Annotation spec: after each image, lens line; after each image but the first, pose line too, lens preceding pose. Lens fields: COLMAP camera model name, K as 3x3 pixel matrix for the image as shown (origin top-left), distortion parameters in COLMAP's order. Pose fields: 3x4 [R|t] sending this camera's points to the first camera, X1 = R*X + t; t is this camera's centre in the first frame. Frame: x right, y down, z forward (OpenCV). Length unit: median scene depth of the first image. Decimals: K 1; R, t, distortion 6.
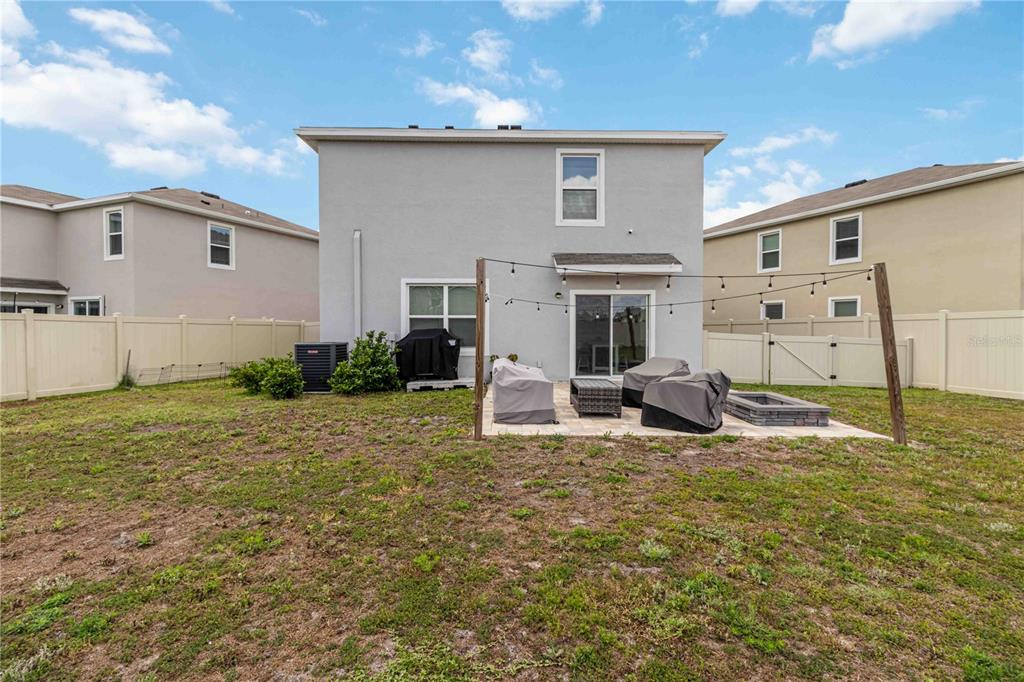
lens RADIAL K [[487.6, 0, 511.5], [0, 487.6, 328.6], [0, 0, 1]] dist [0.000005, 0.000887]
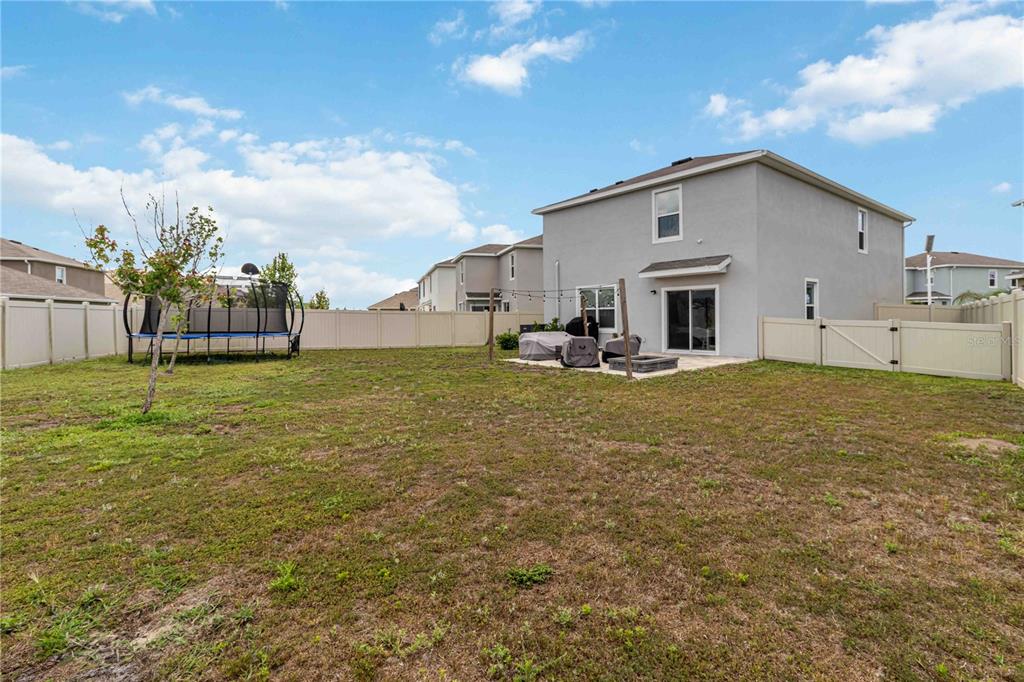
lens RADIAL K [[487.6, 0, 511.5], [0, 487.6, 328.6], [0, 0, 1]] dist [0.000005, 0.000887]
pose [[0.611675, 0.010852, -0.791035, 0.965055], [0.009066, 0.999744, 0.020726, 0.004814], [0.791057, -0.019849, 0.611420, -0.205350]]
